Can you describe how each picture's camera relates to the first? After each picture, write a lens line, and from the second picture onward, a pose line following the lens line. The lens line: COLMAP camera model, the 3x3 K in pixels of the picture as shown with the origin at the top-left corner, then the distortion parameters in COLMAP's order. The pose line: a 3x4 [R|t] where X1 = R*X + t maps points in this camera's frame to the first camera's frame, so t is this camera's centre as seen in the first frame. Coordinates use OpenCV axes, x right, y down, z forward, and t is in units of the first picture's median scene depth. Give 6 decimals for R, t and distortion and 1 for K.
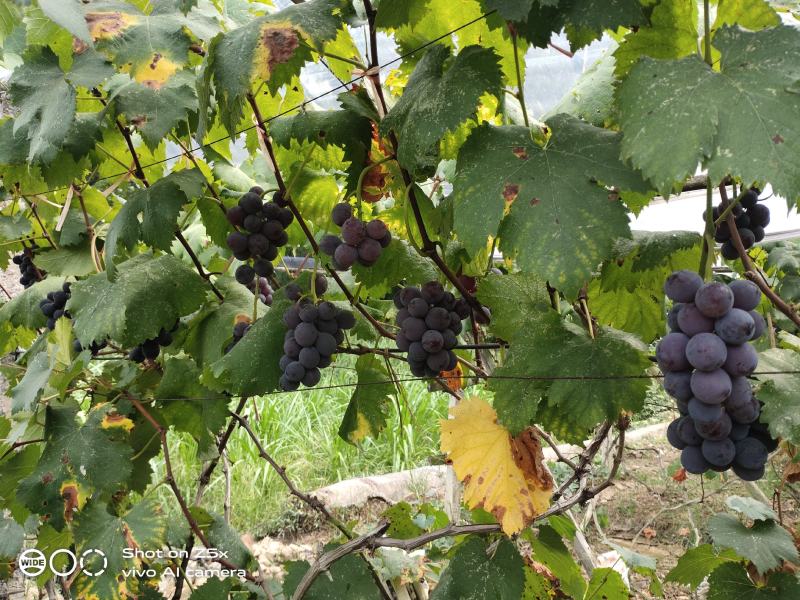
lens RADIAL K [[587.3, 0, 400.0], [0, 587.3, 300.0], [0, 0, 1]] dist [0.048221, -0.119863]
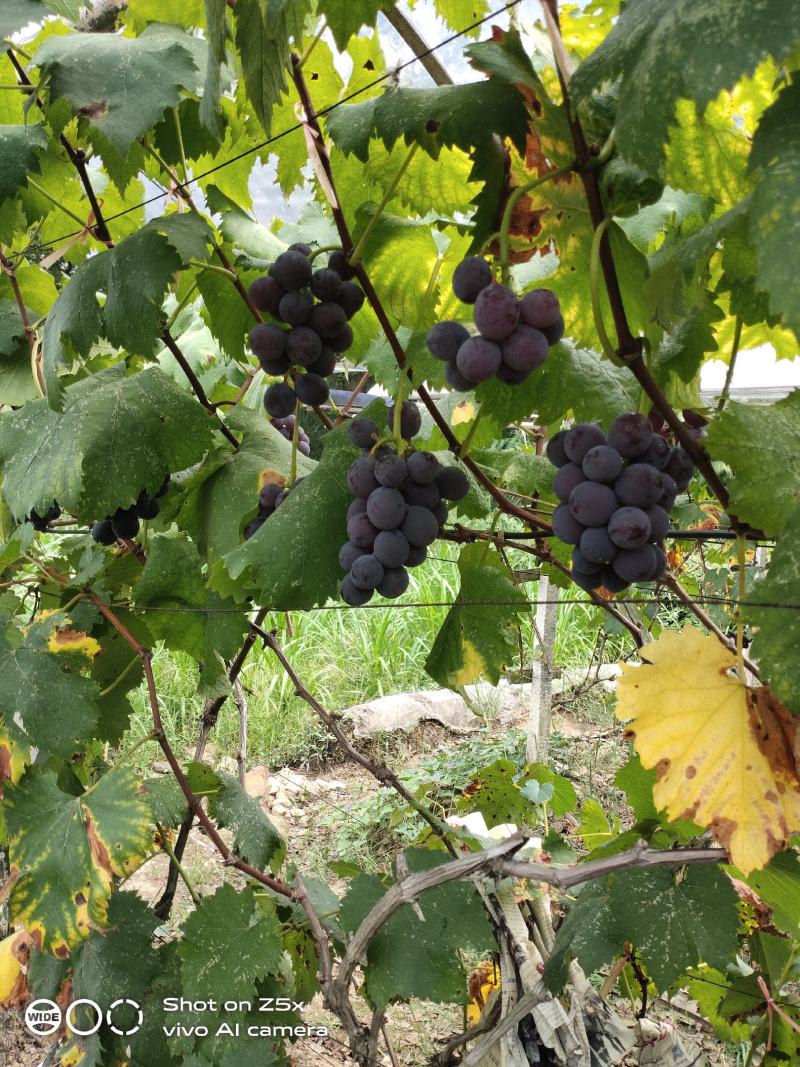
lens RADIAL K [[817.9, 0, 400.0], [0, 817.9, 533.5], [0, 0, 1]] dist [0.069037, -0.159775]
pose [[0.996222, 0.023976, -0.083467, -0.071611], [-0.015716, 0.995038, 0.098251, 0.004290], [0.085408, -0.096568, 0.991655, 0.190436]]
